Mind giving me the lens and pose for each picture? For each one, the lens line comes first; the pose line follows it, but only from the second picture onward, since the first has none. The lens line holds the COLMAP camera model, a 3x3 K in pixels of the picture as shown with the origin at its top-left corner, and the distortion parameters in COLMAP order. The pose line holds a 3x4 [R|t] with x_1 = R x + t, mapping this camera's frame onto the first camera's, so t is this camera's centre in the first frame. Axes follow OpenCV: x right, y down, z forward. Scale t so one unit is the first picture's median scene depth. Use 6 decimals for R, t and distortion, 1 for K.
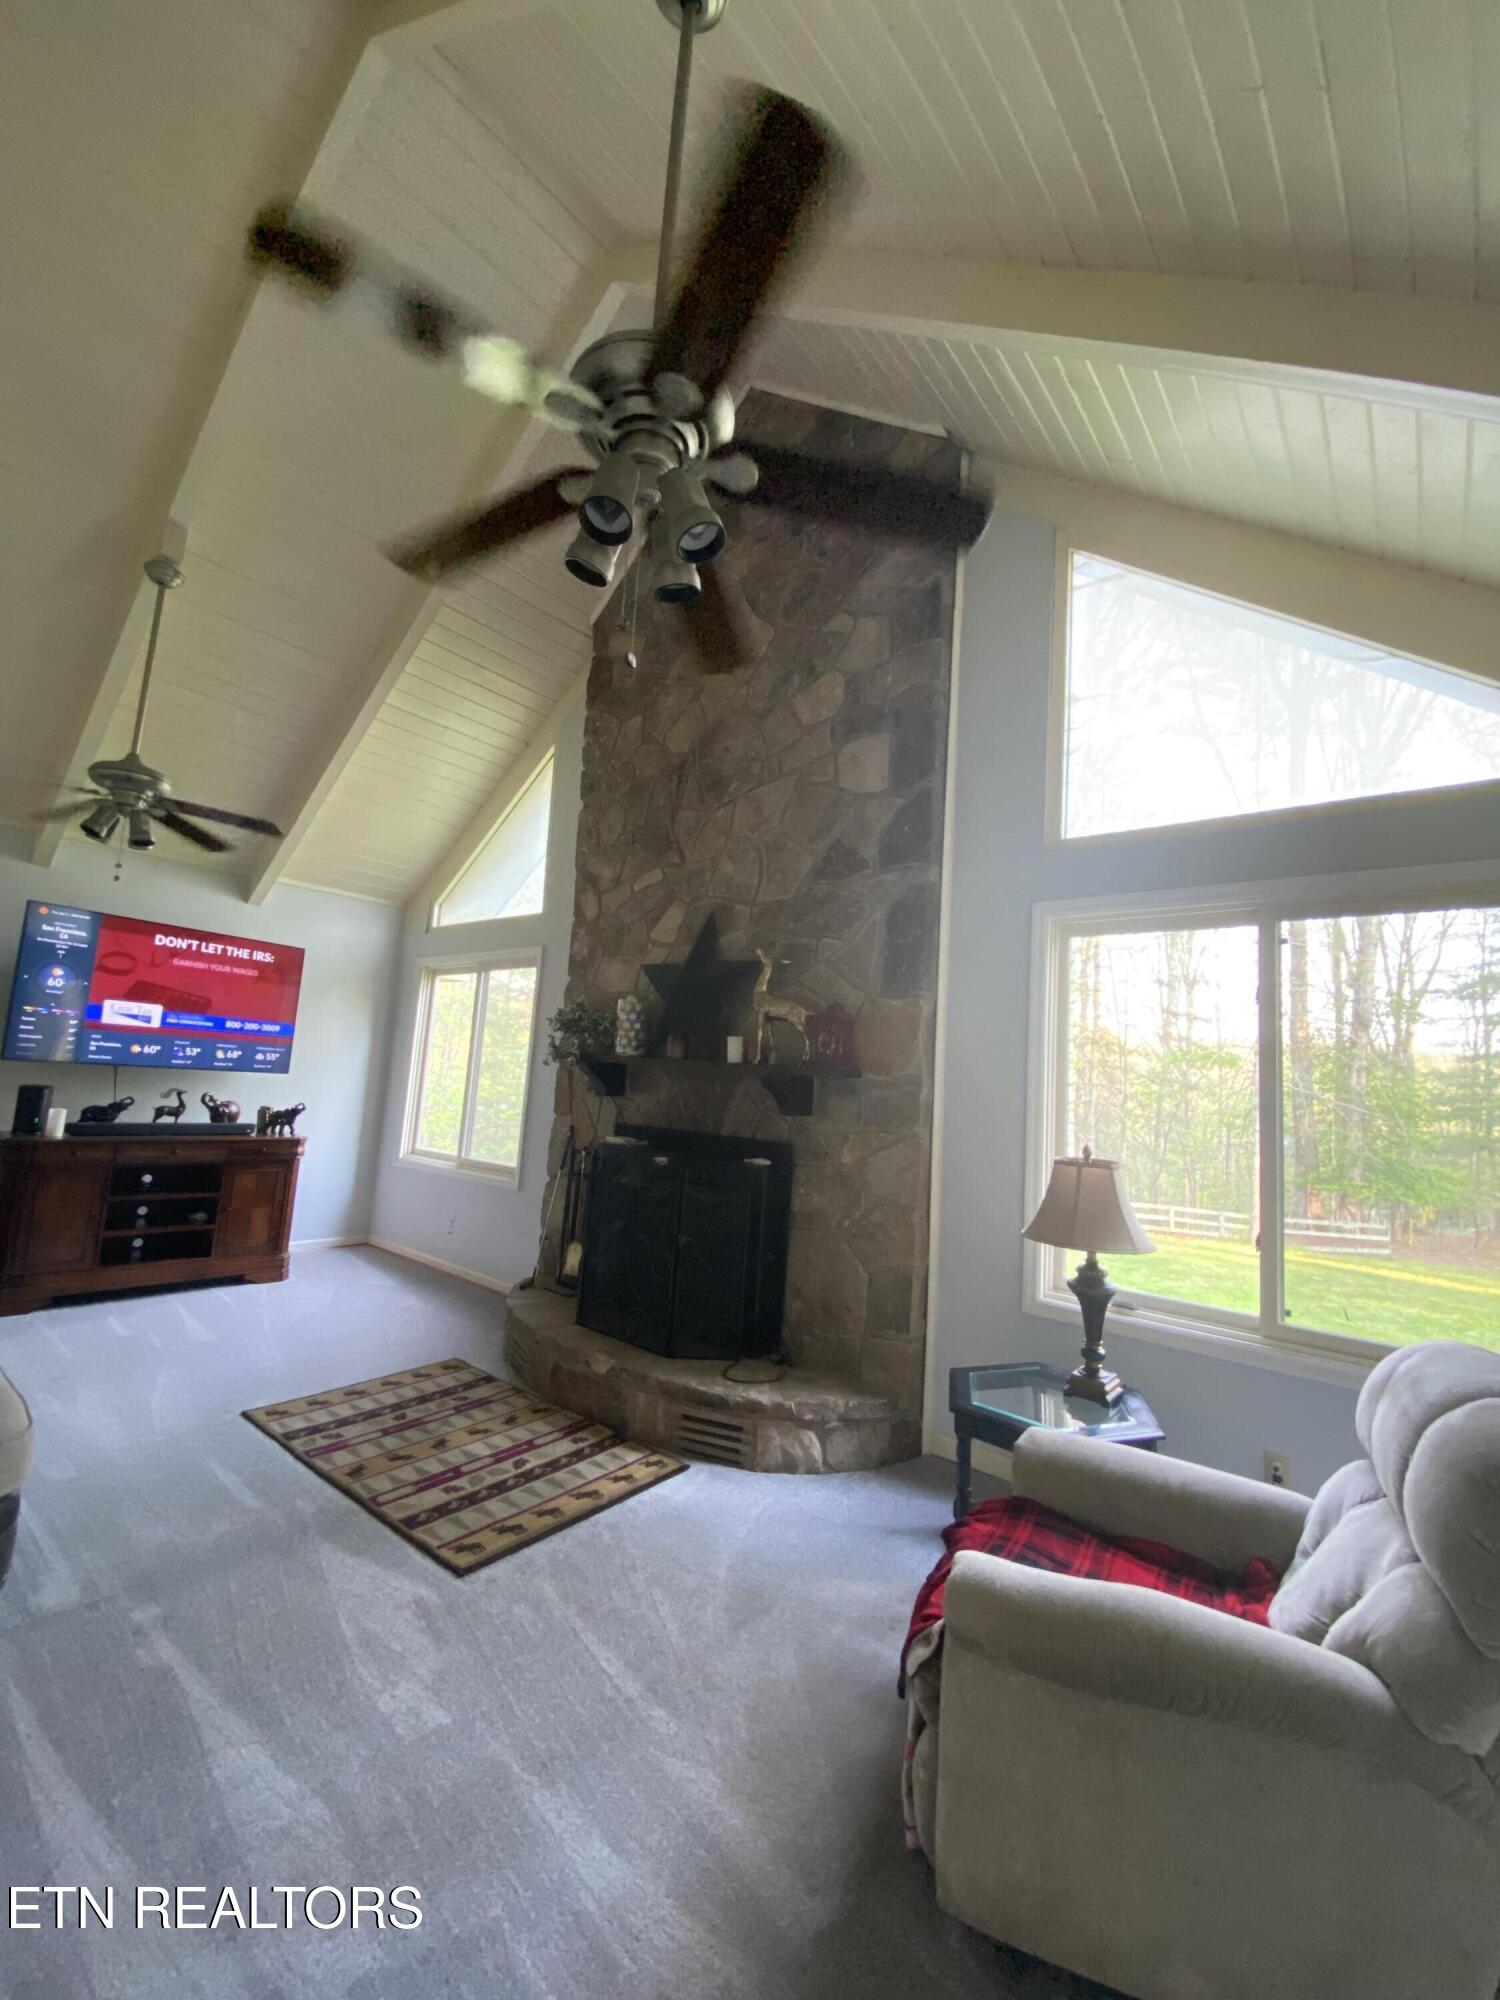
lens RADIAL K [[828.5, 0, 756.8], [0, 828.5, 964.8], [0, 0, 1]] dist [0.025365, -0.021082]
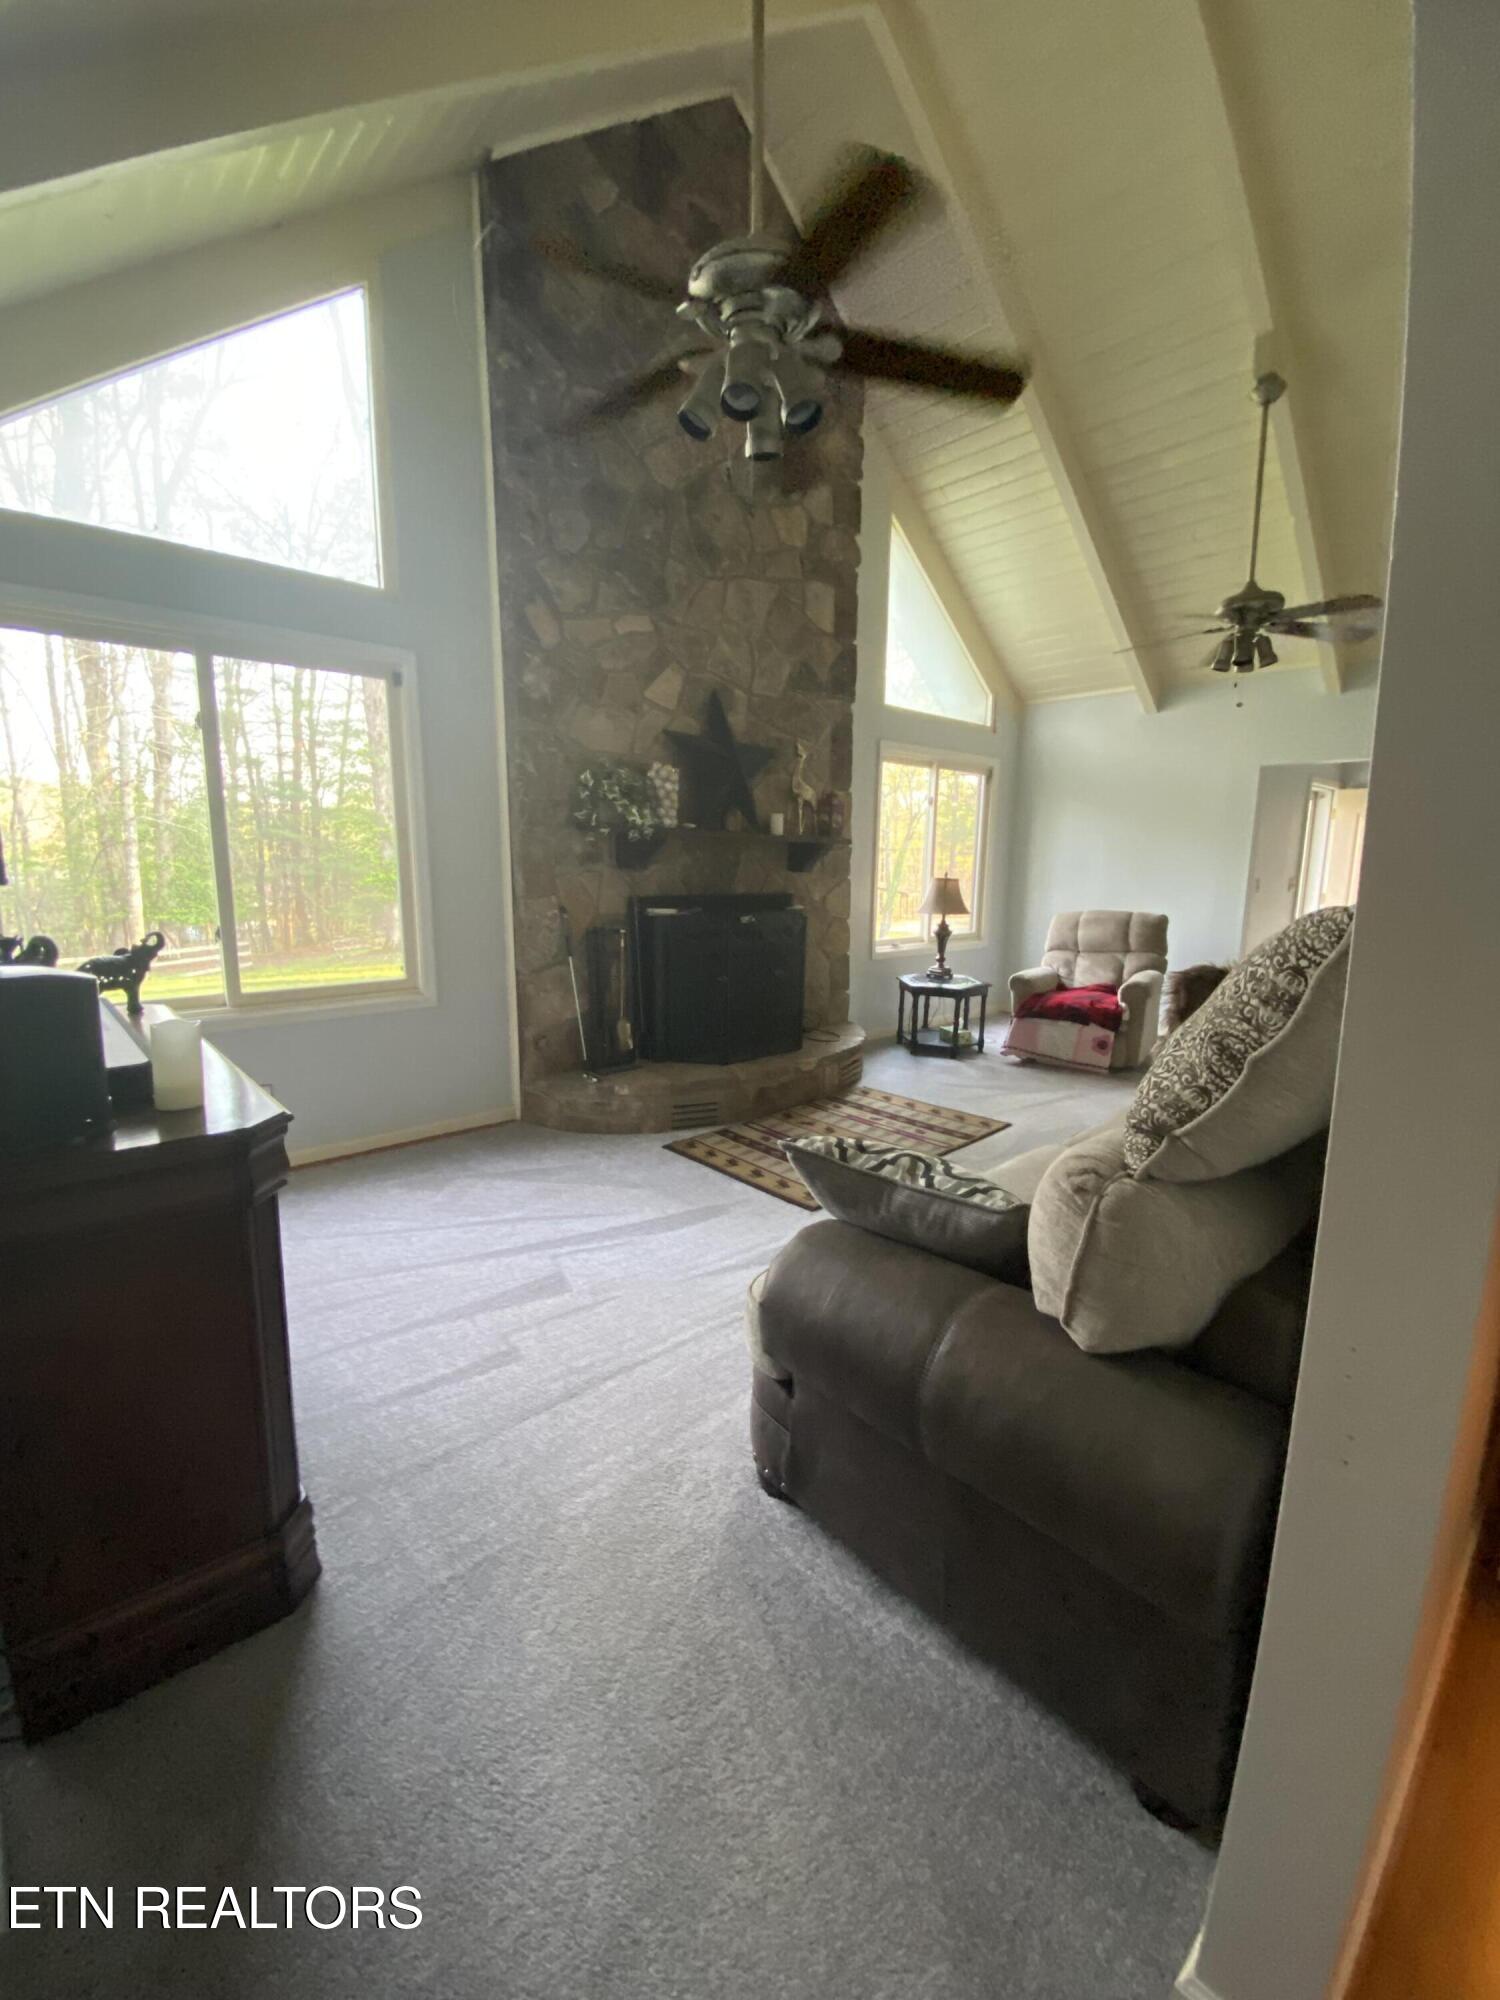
lens RADIAL K [[808.1, 0, 750.0], [0, 808.1, 1000.0], [0, 0, 1]] dist [0.022385, -0.019529]
pose [[0.126982, -0.225023, 0.966044, -1.400008], [-0.141597, 0.959841, 0.242191, 0.074845], [-0.981746, -0.167542, 0.090020, 0.966405]]
